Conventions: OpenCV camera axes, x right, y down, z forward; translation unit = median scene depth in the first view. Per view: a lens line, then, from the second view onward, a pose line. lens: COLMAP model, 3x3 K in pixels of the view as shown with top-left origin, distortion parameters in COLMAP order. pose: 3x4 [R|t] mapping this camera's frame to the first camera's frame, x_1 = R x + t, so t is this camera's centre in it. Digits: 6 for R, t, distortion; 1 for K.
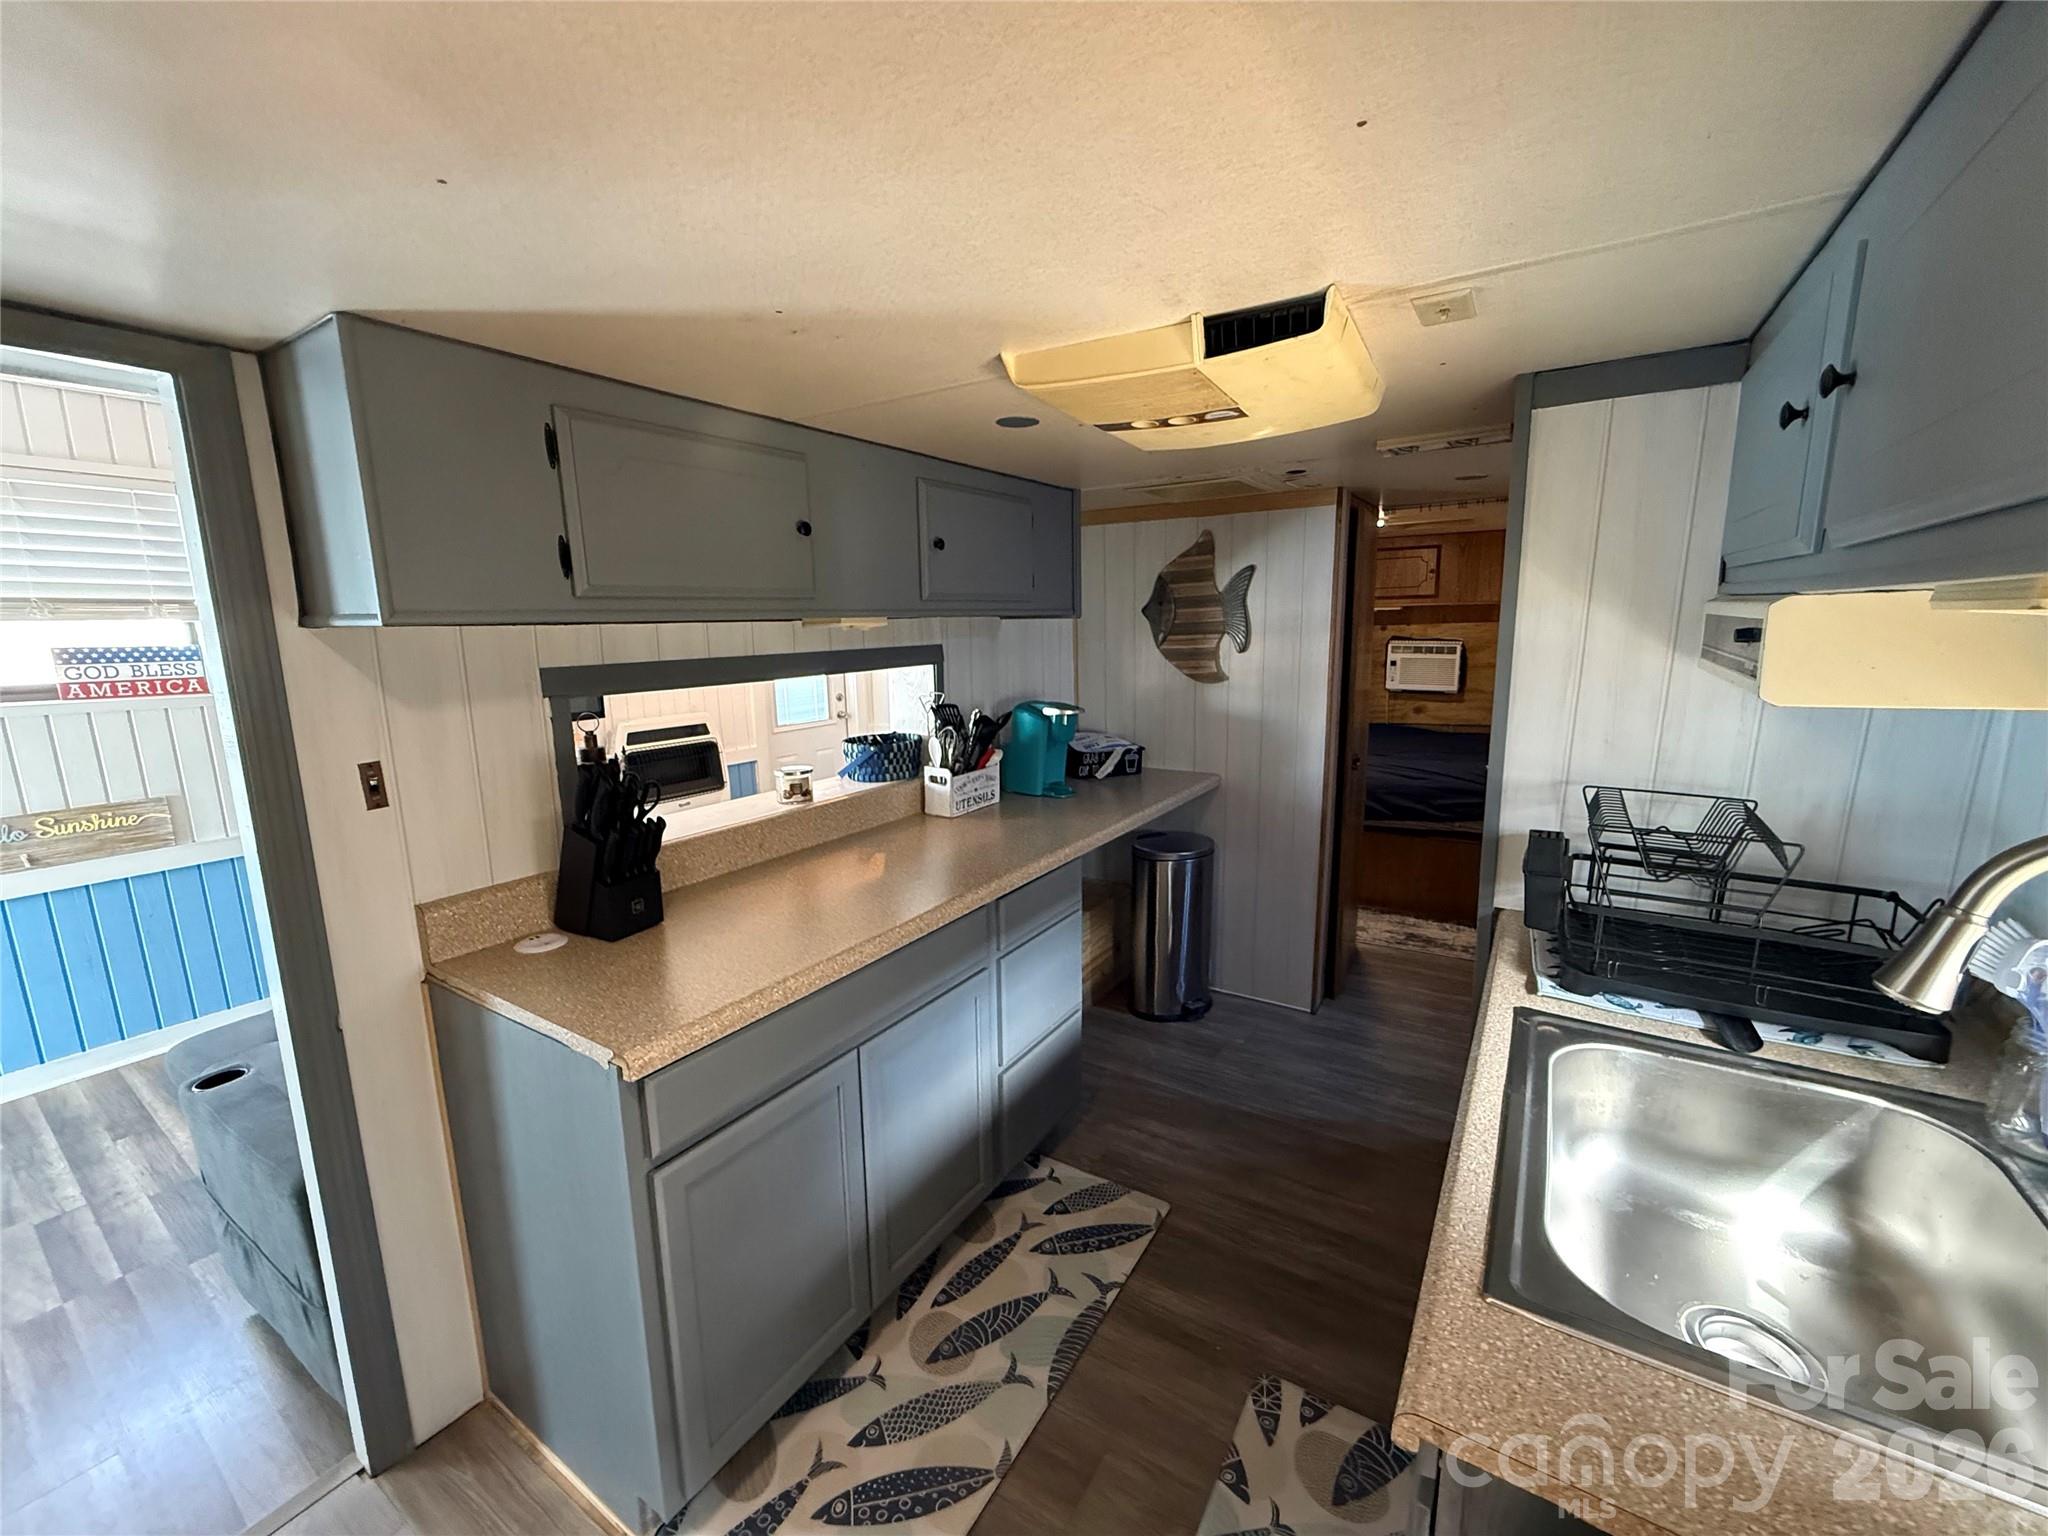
lens RADIAL K [[826.0, 0, 1021.2], [0, 826.0, 768.4], [0, 0, 1]] dist [0.007207, -0.000341]
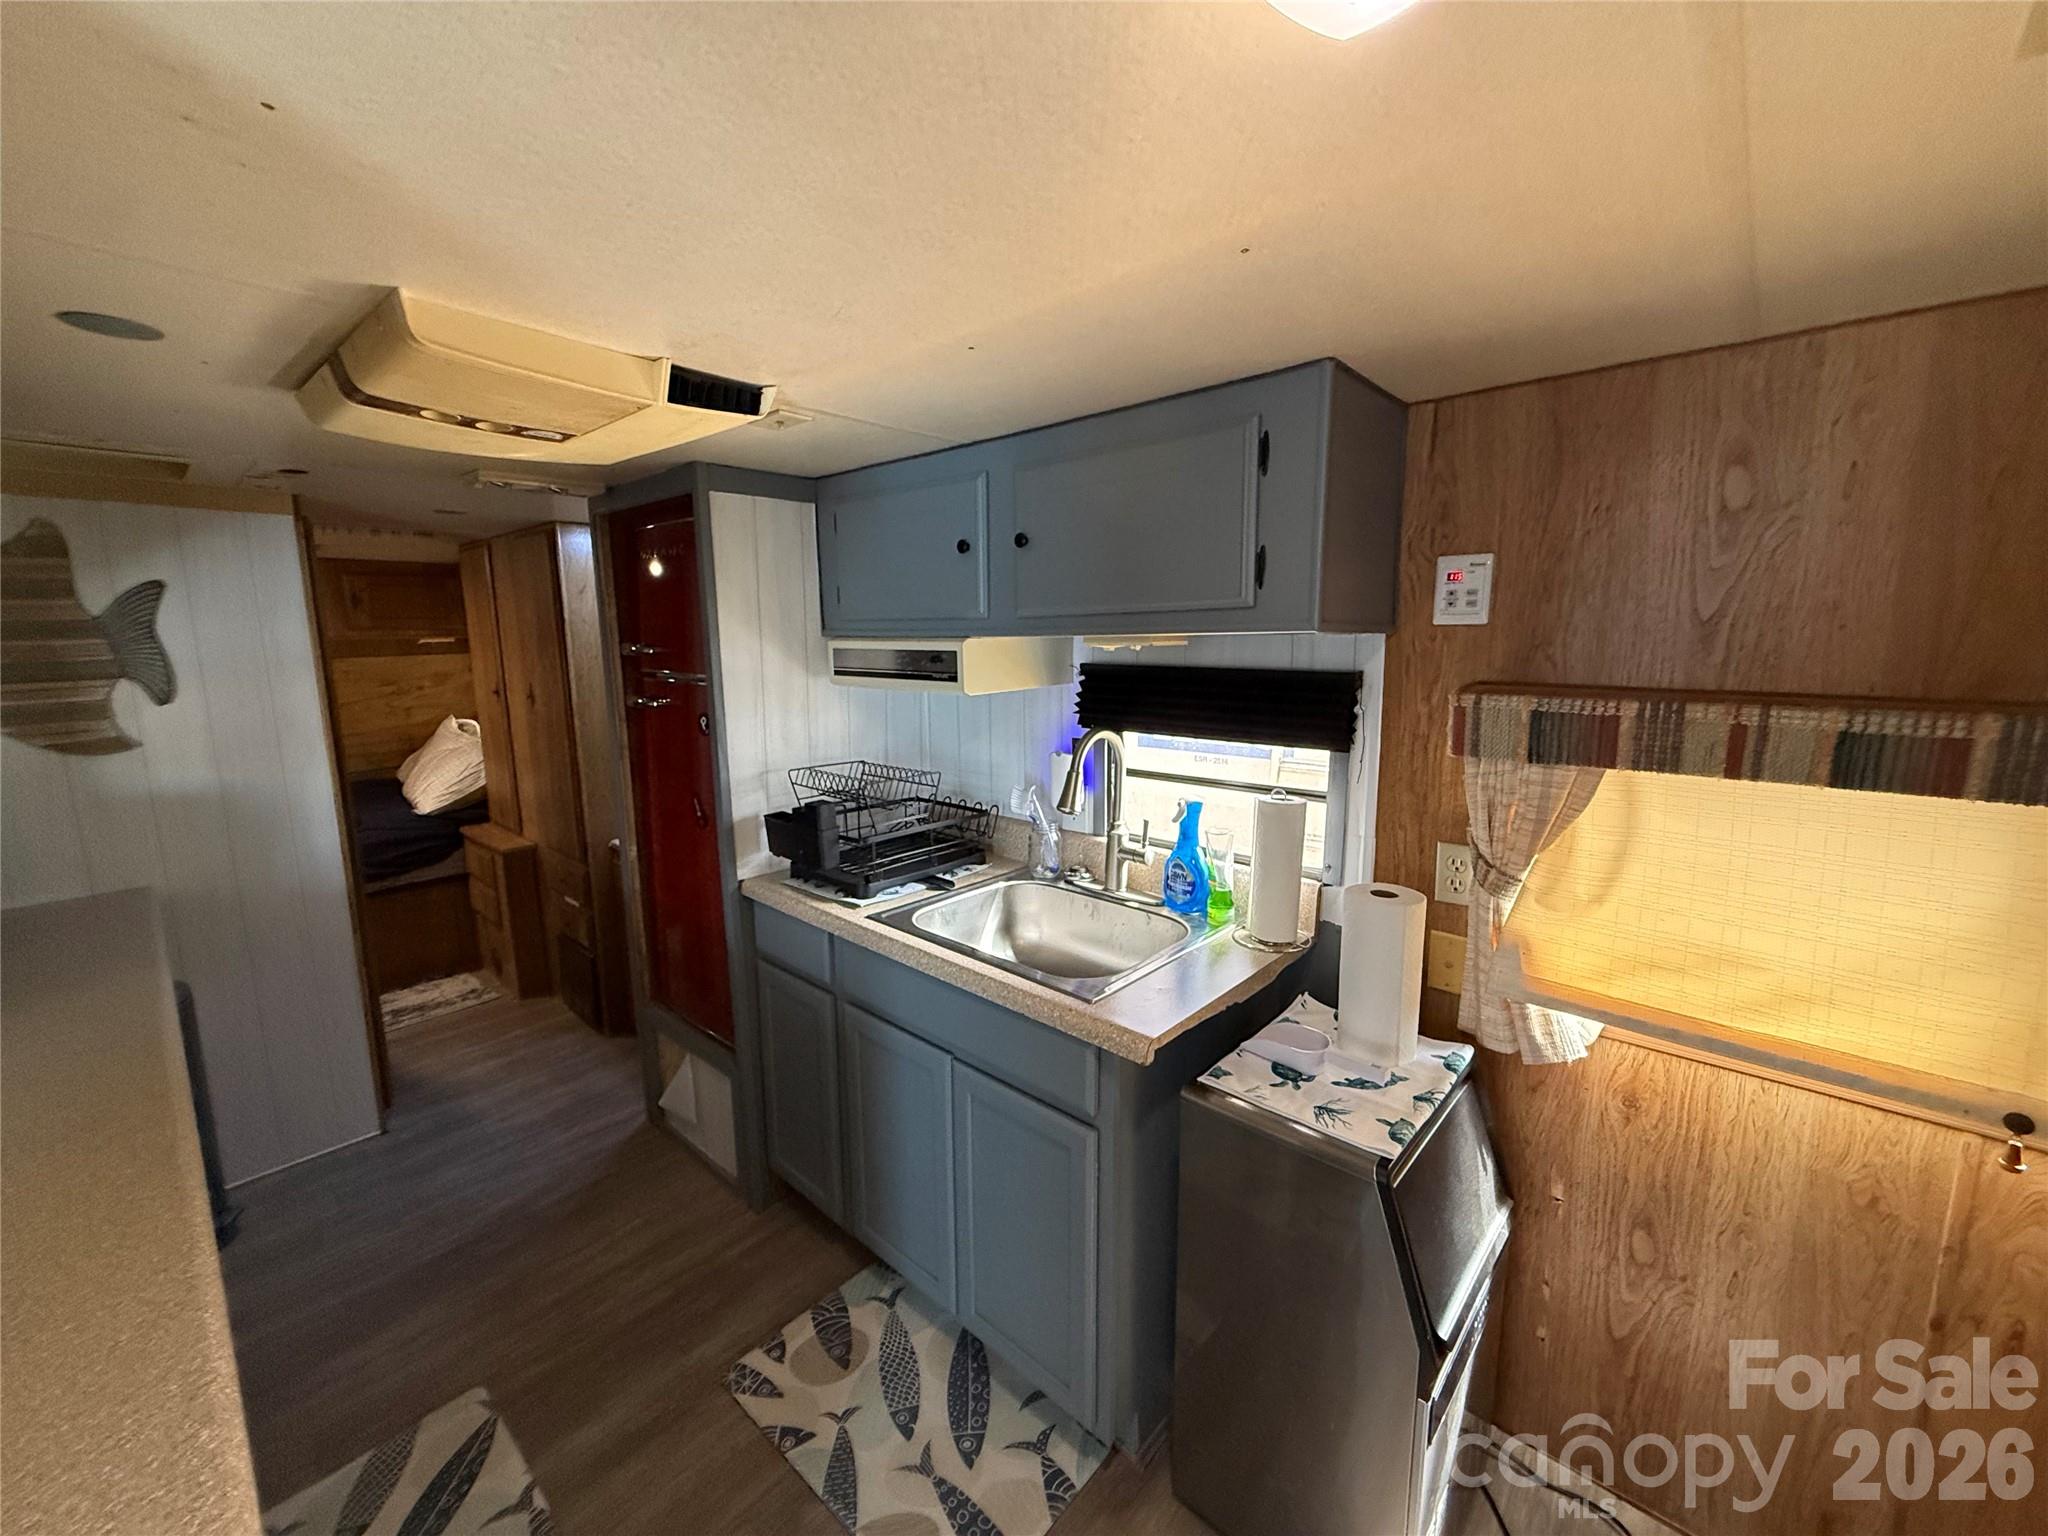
lens RADIAL K [[826.0, 0, 1031.9], [0, 826.0, 768.4], [0, 0, 1]] dist [0.007207, -0.000341]
pose [[0.161716, -0.143626, 0.976330, -0.573182], [0.185286, 0.976176, 0.112913, -0.059032], [-0.969287, 0.162641, 0.184475, 0.324012]]
